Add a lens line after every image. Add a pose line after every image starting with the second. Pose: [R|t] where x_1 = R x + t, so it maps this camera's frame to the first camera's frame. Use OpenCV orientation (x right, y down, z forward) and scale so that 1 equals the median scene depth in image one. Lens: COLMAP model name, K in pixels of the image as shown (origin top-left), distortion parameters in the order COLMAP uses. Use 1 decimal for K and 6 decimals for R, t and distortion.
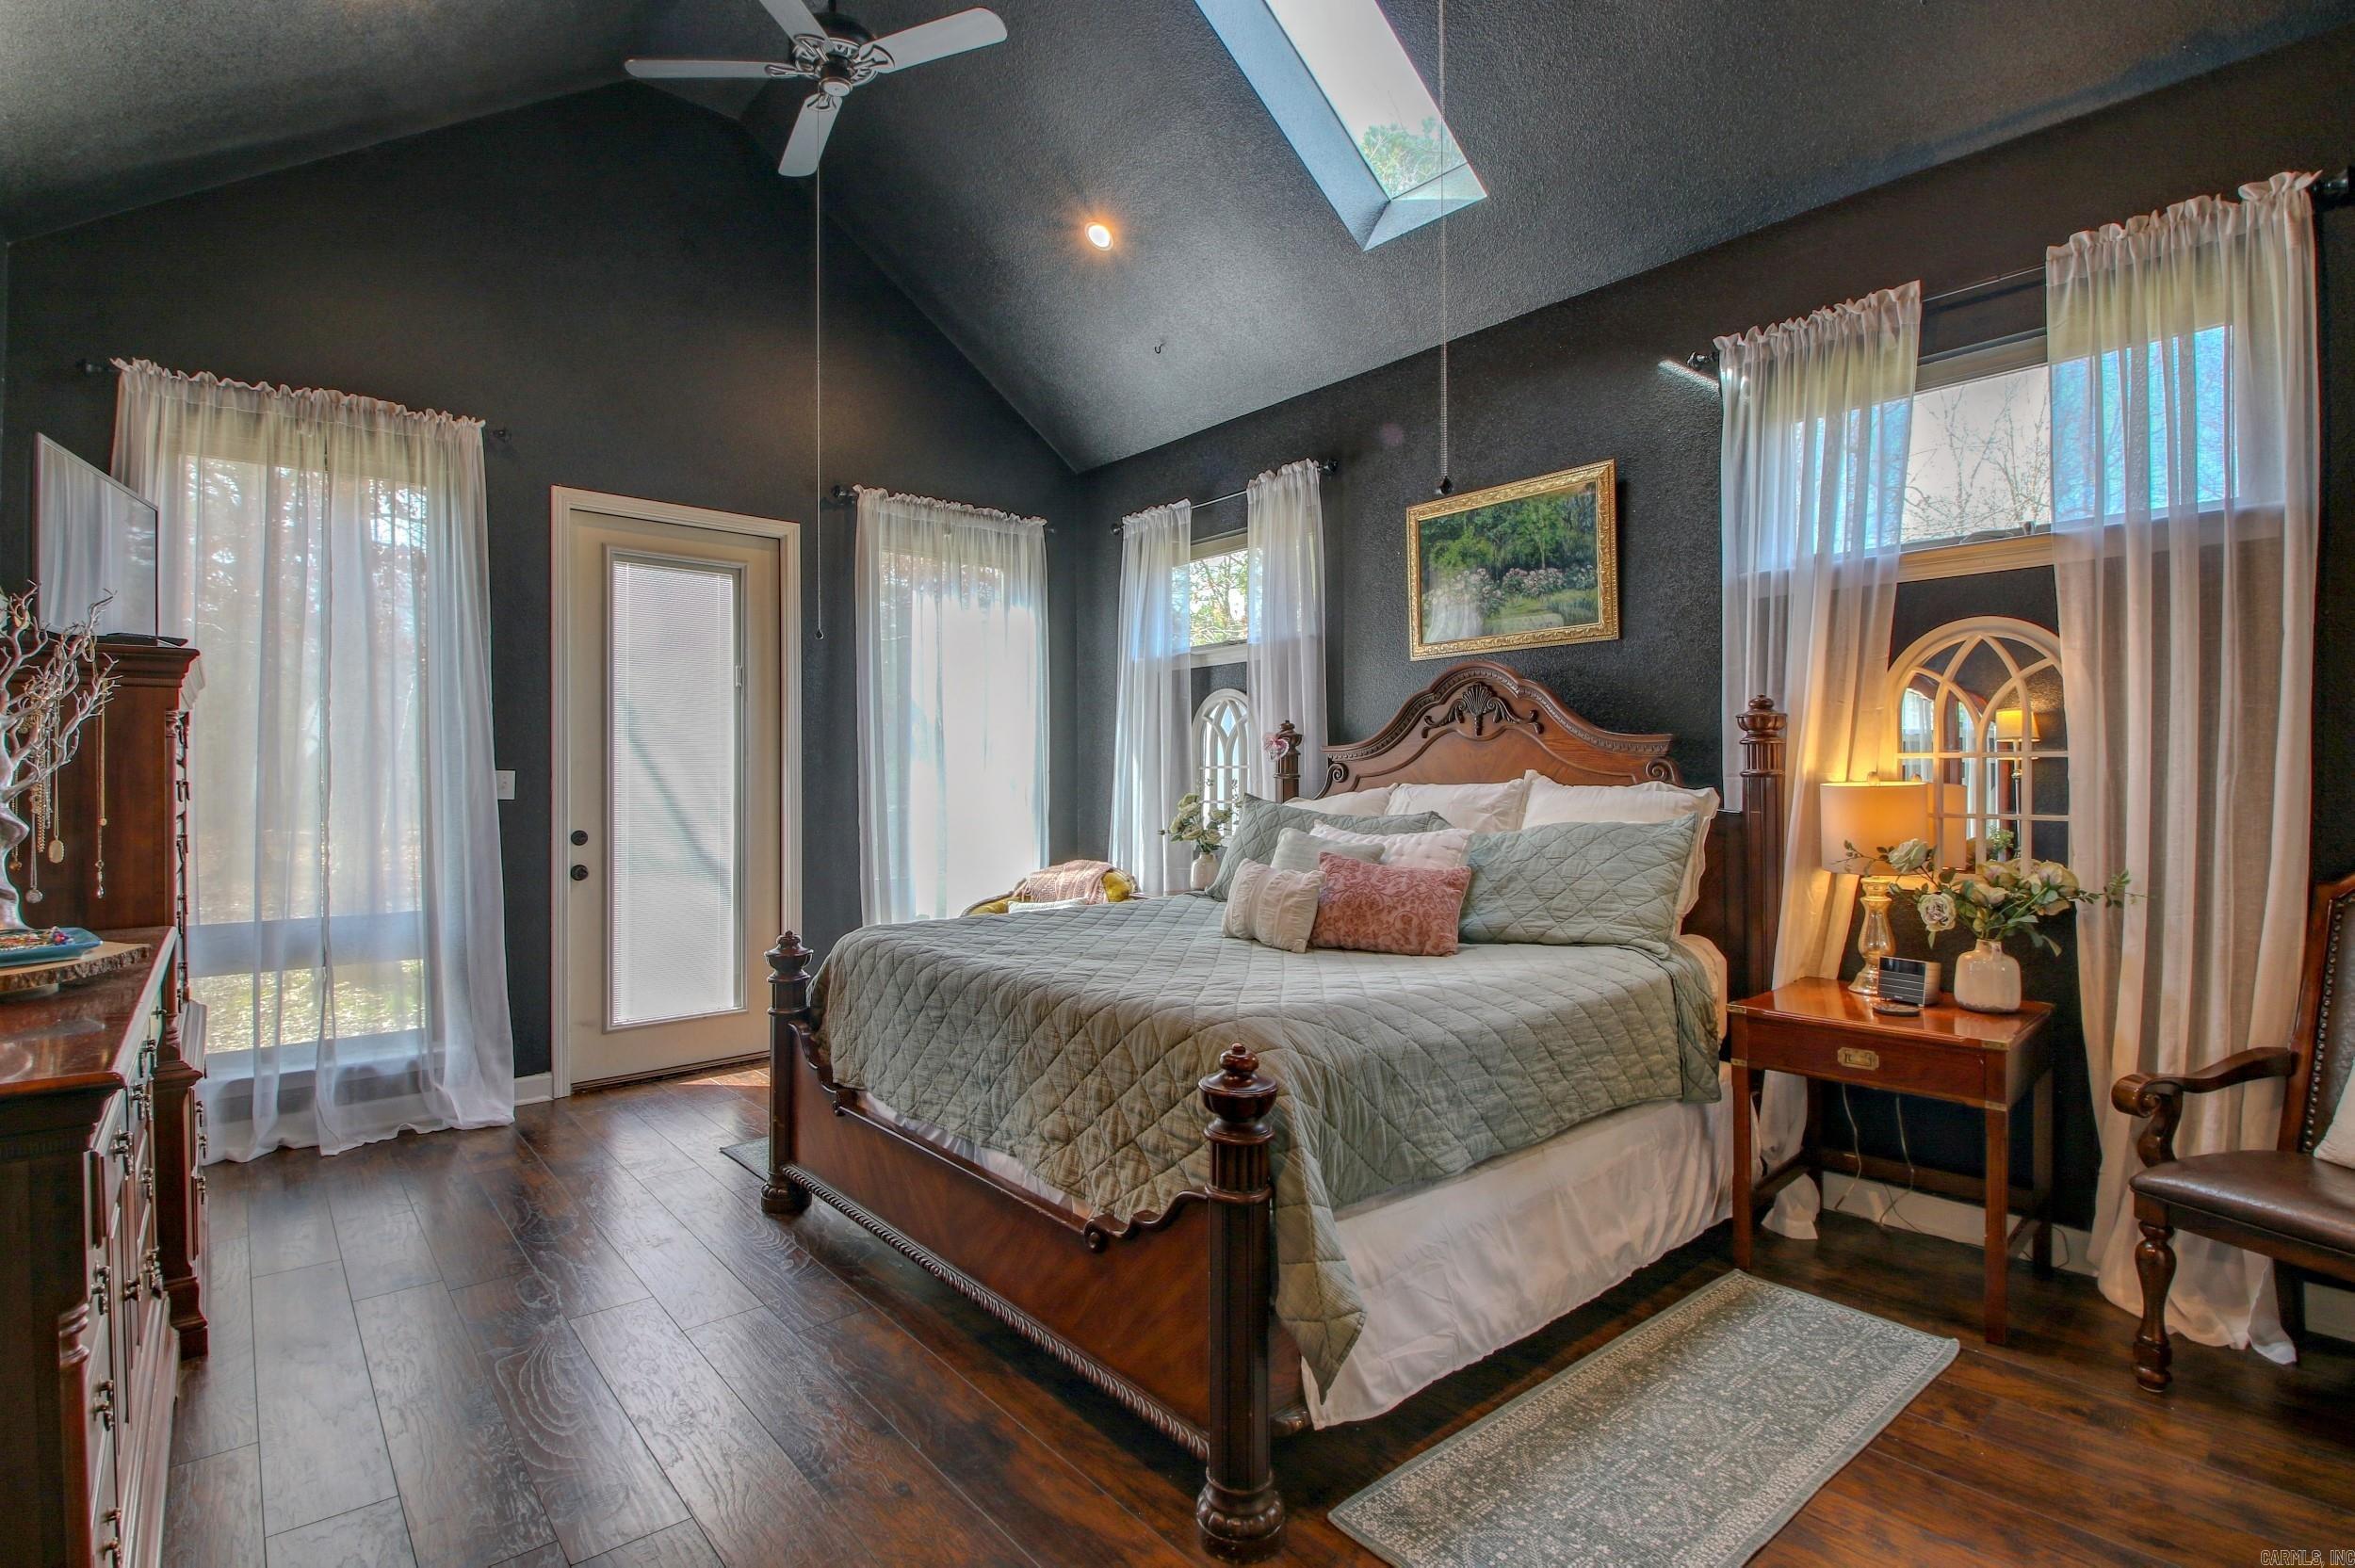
lens RADIAL K [[1026.3, 0, 1177.5], [0, 1026.3, 784.0], [0, 0, 1]] dist [-0.000868, -0.020652]
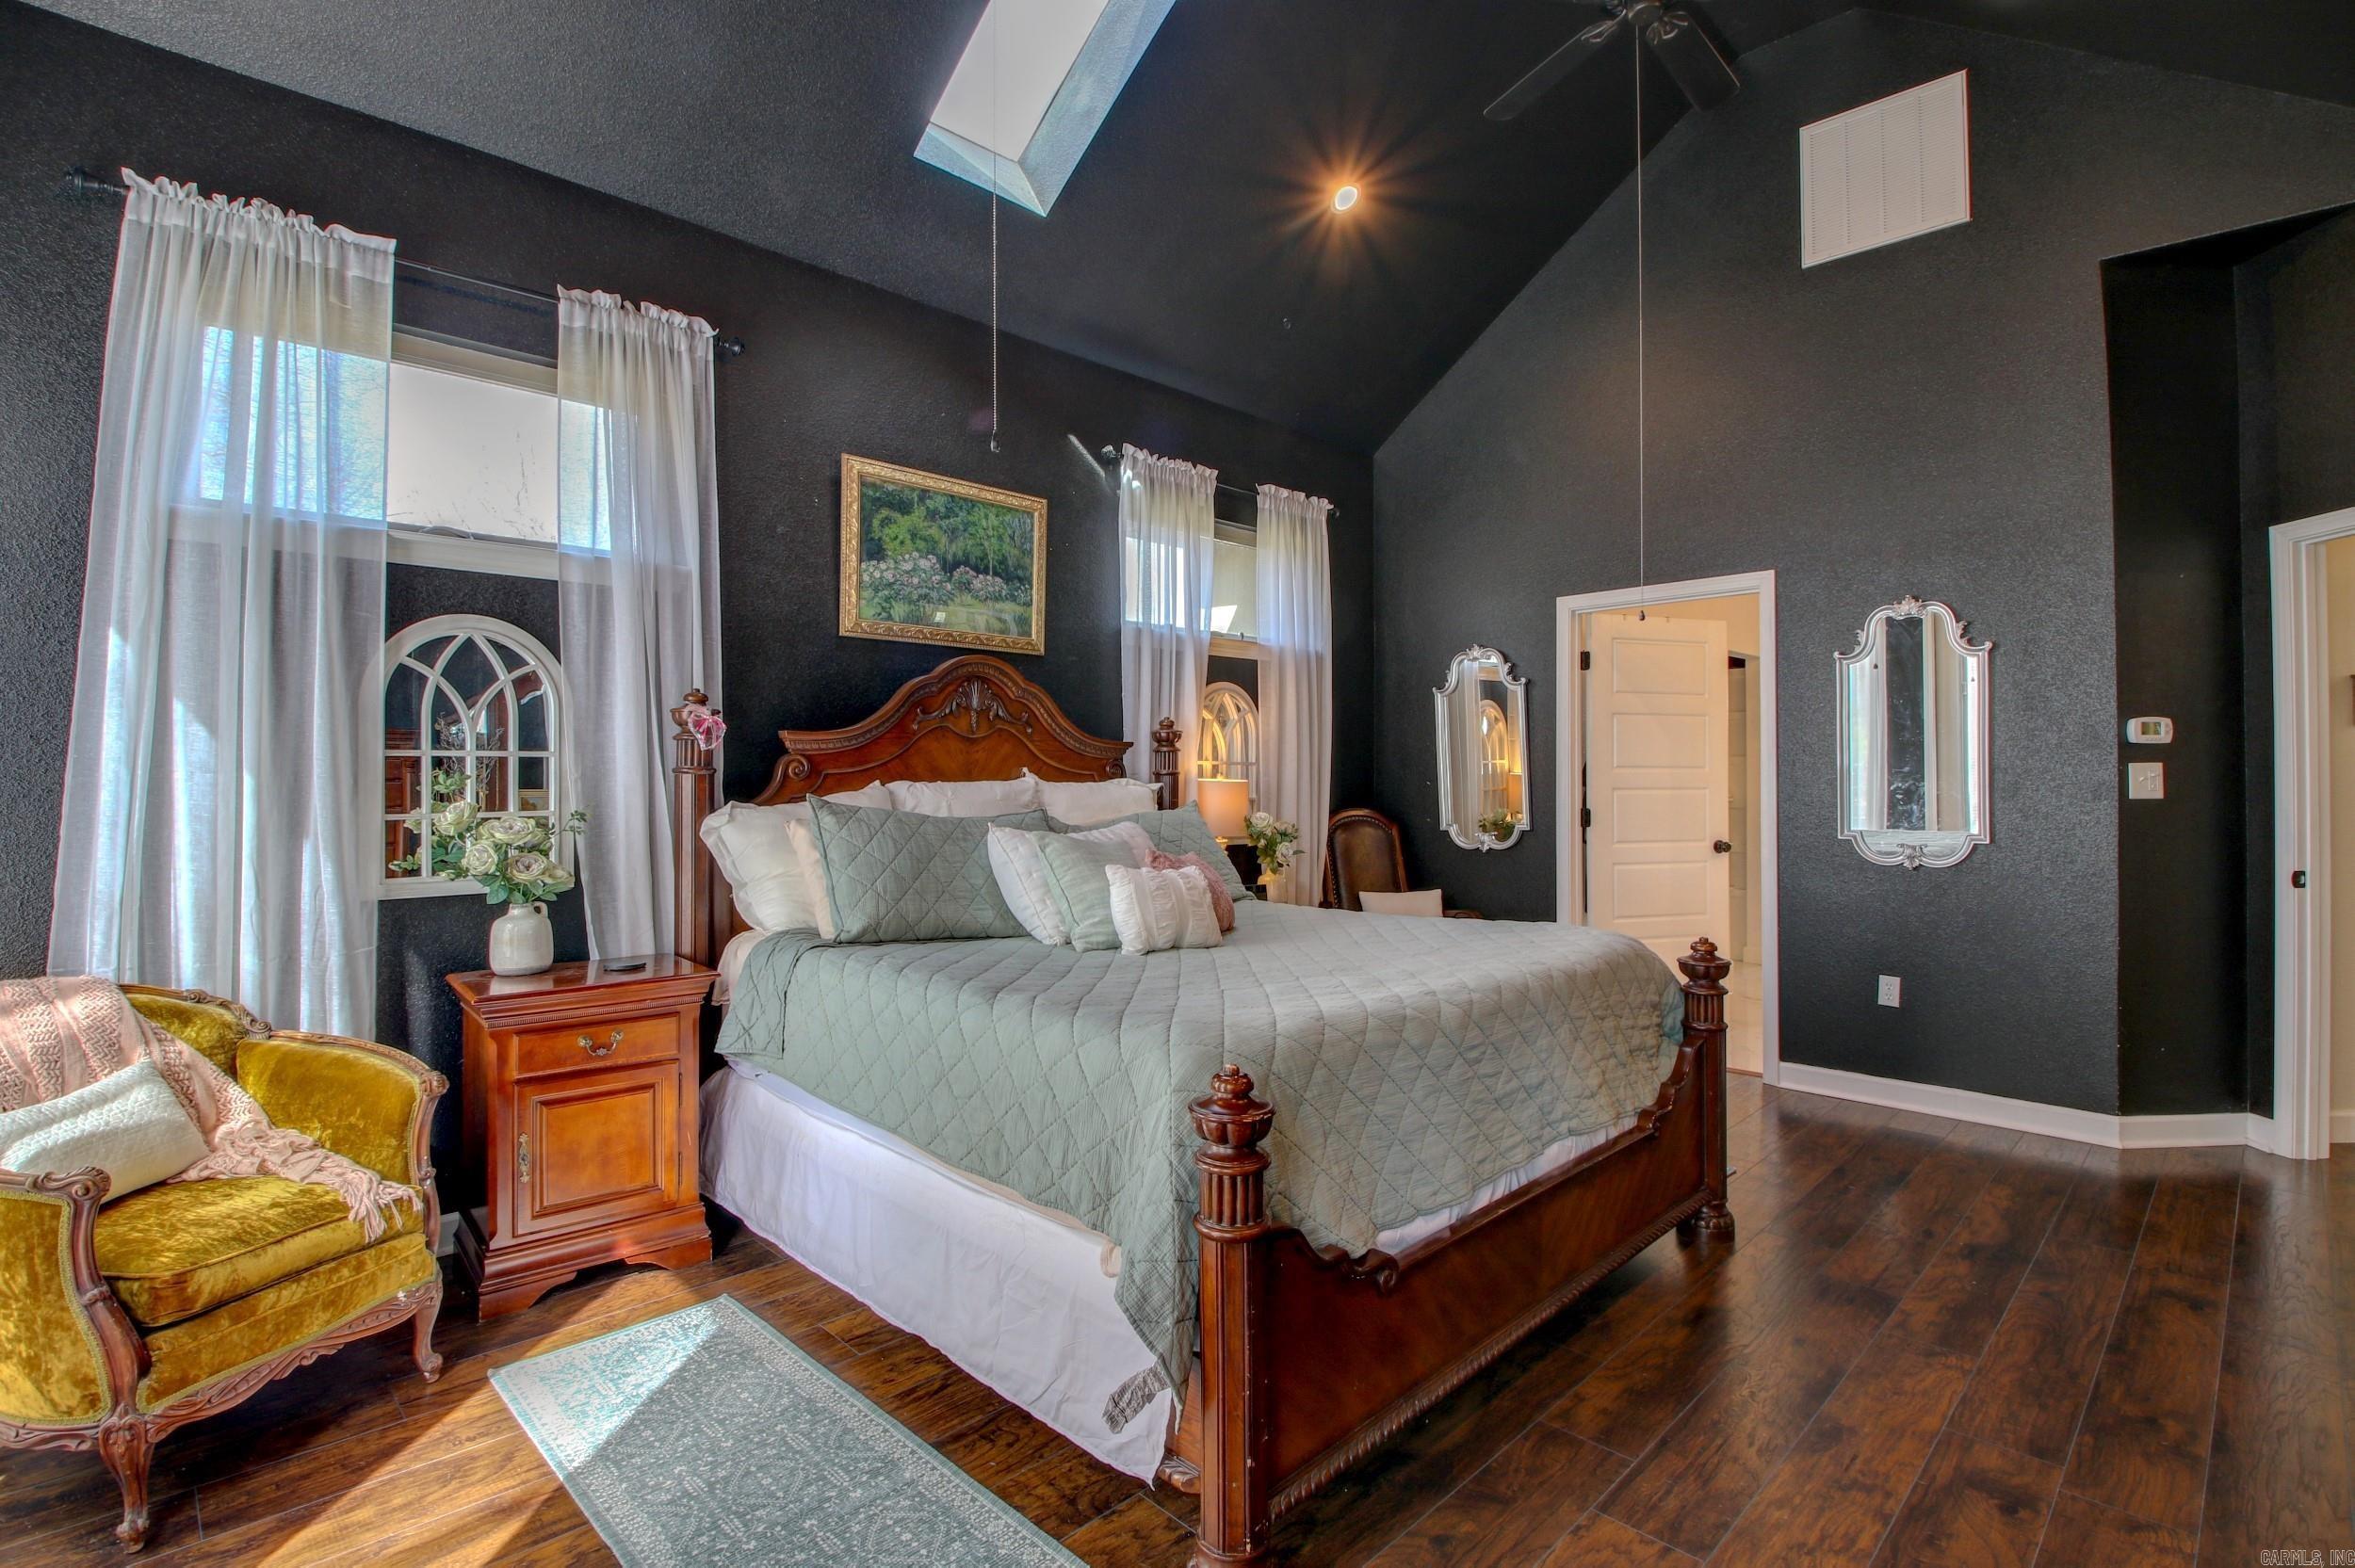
lens RADIAL K [[1105.5, 0, 1177.0], [0, 1105.5, 768.6], [0, 0, 1]] dist [0.010903, -0.026848]
pose [[-0.049704, 0.010359, 0.998710, -0.747541], [0.004857, 0.999937, -0.010130, -0.001270], [-0.998752, 0.004348, -0.049751, 0.836201]]
